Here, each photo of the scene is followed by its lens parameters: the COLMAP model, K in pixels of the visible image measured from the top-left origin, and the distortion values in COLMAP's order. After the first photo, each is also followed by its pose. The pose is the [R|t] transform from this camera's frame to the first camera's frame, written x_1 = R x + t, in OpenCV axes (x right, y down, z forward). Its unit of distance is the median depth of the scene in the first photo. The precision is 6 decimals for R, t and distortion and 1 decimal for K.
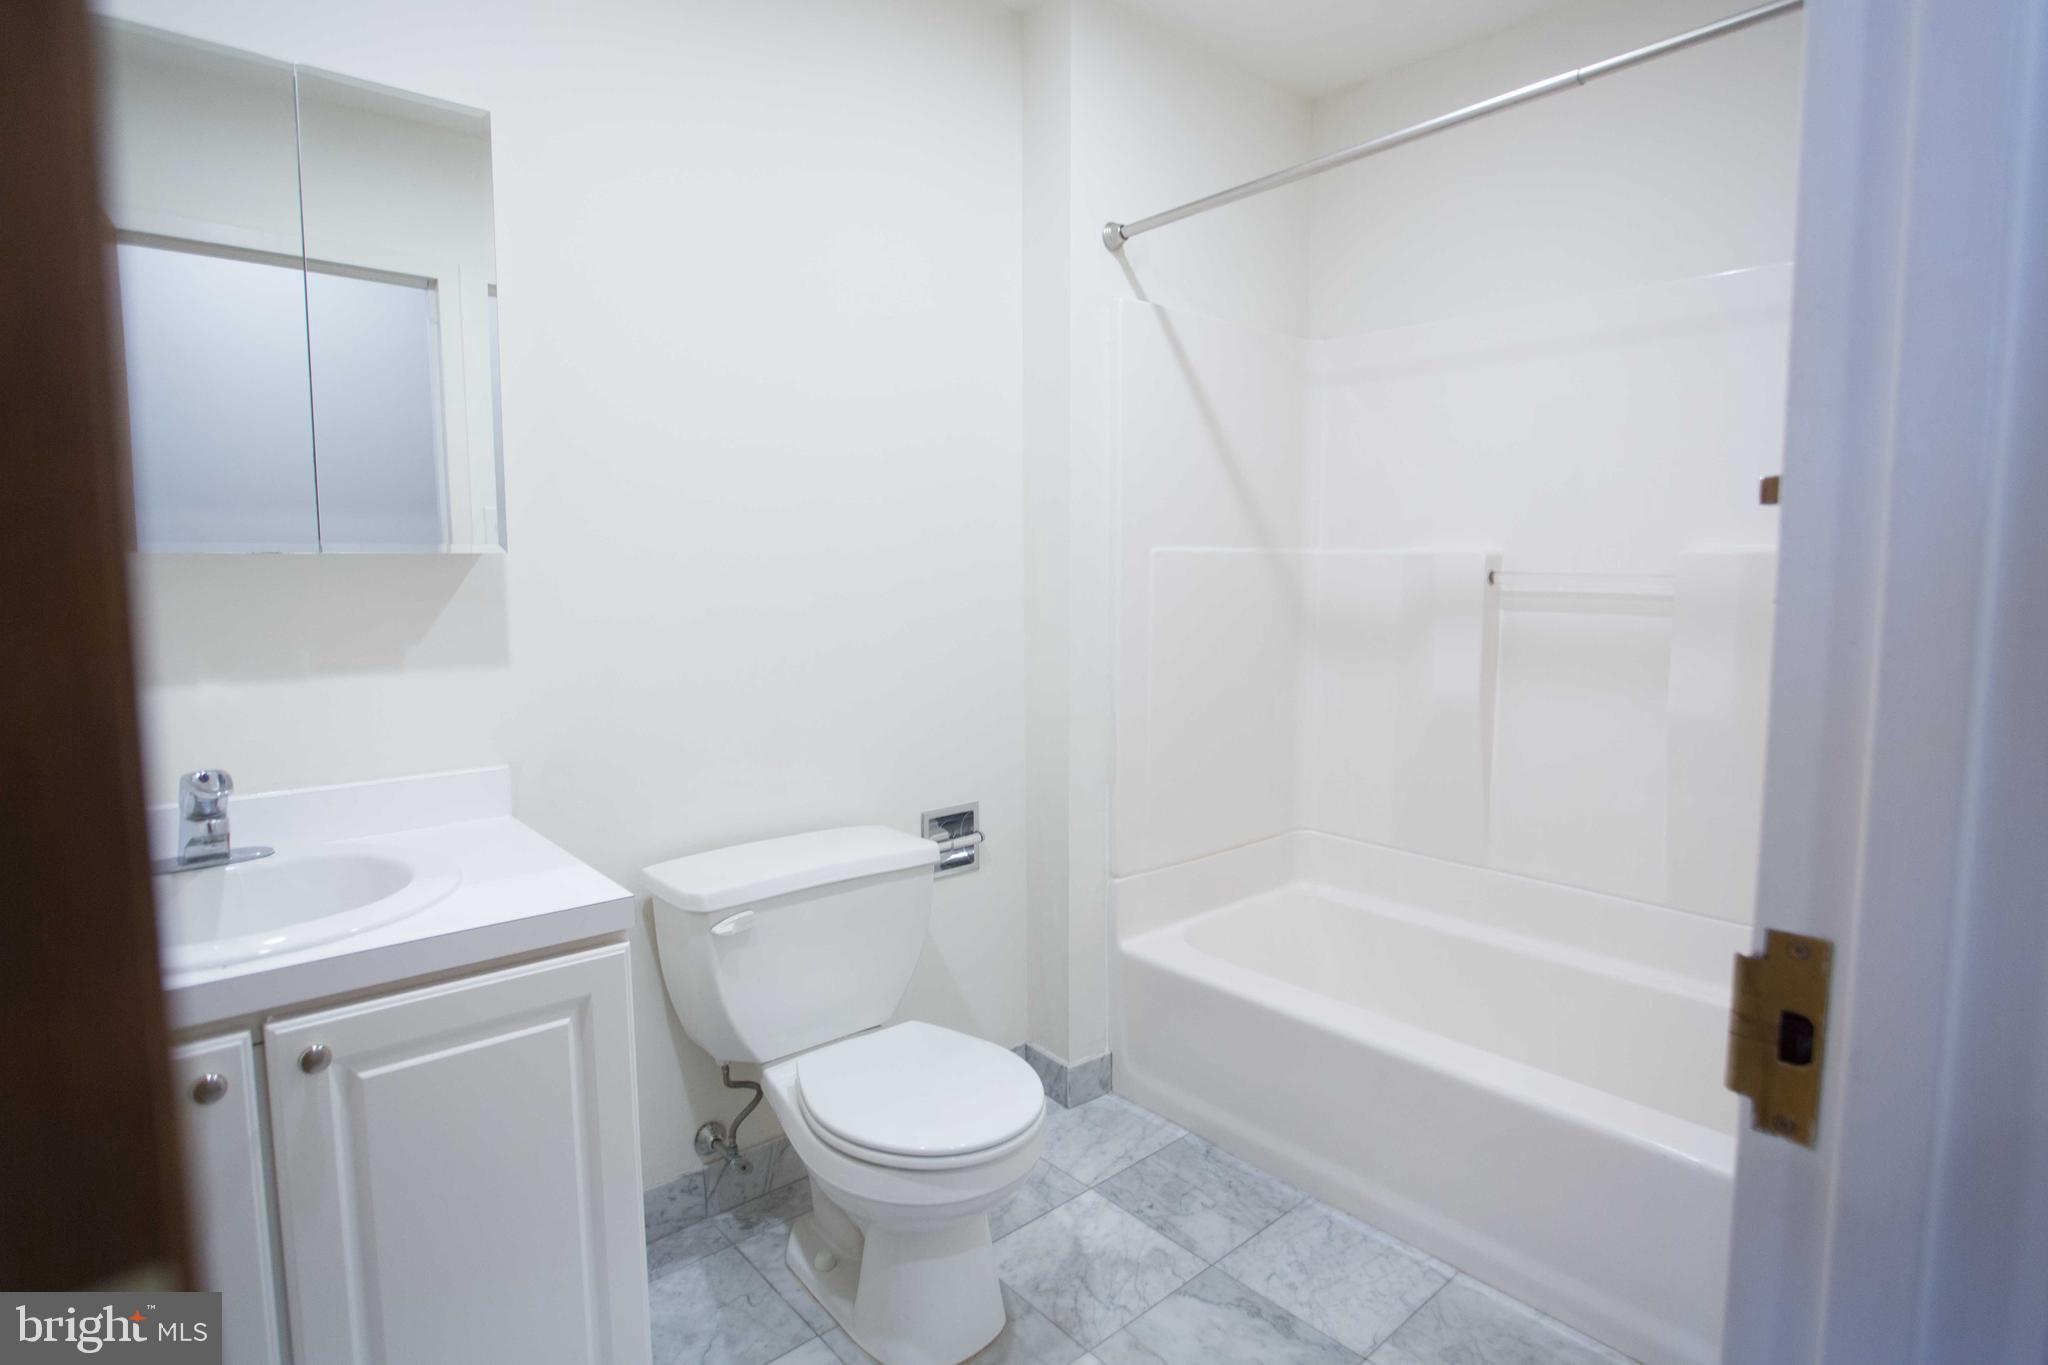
lens RADIAL K [[1080.1, 0, 1034.4], [0, 1080.1, 673.2], [0, 0, 1]] dist [0.000401, 0.000255]
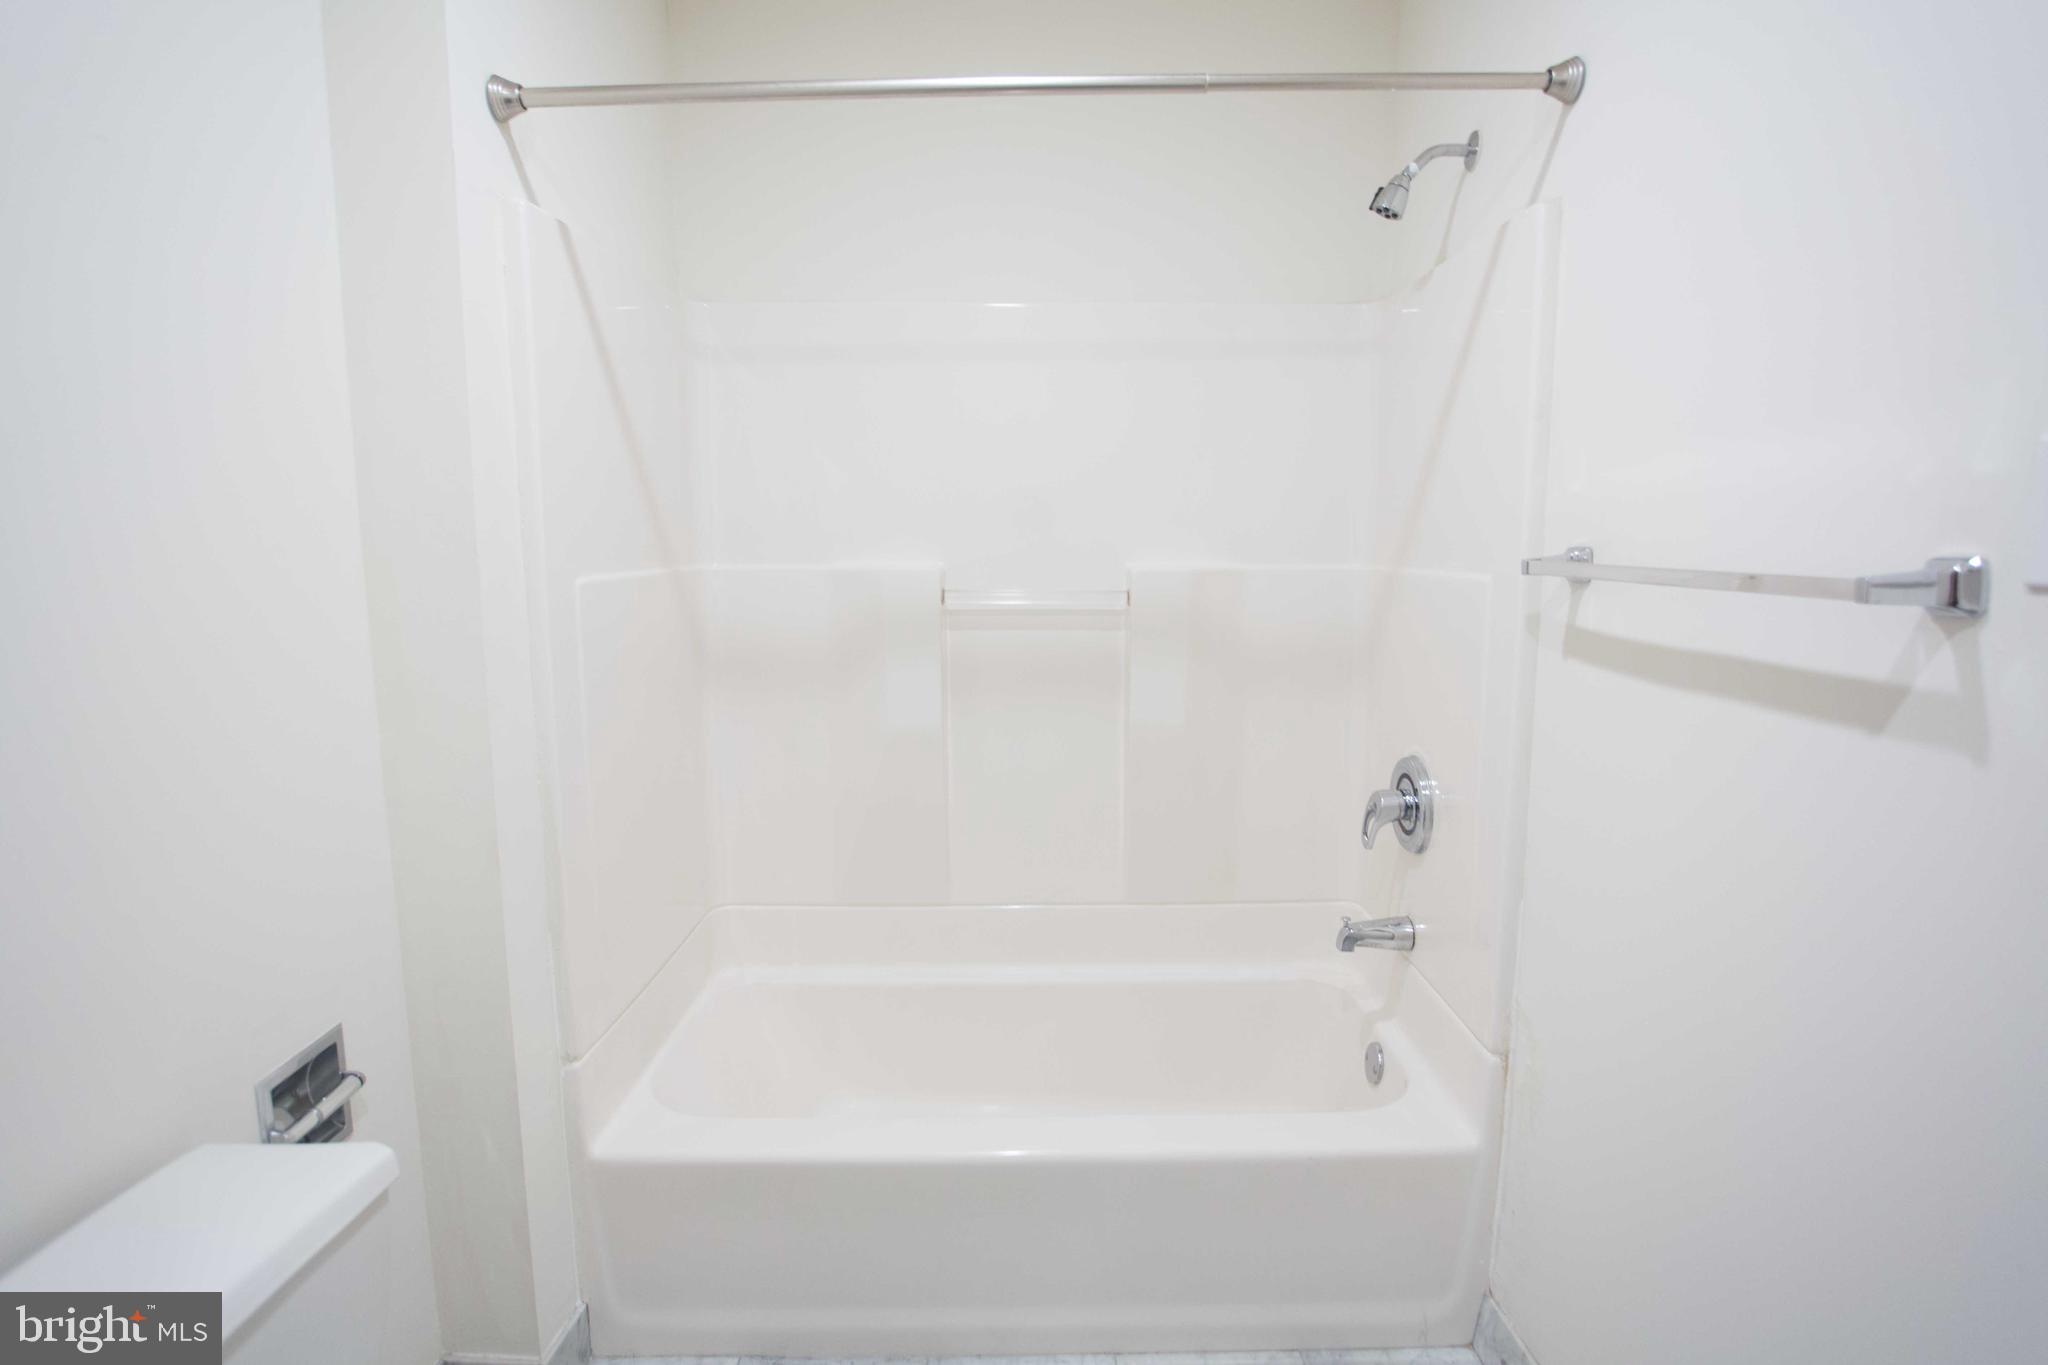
lens RADIAL K [[1080.1, 0, 1034.4], [0, 1080.1, 673.2], [0, 0, 1]] dist [0.000401, 0.000255]
pose [[0.655601, -0.106023, 0.747627, -0.221255], [0.081471, 0.994246, 0.069554, -0.079936], [-0.750699, 0.015311, 0.660467, 0.325454]]
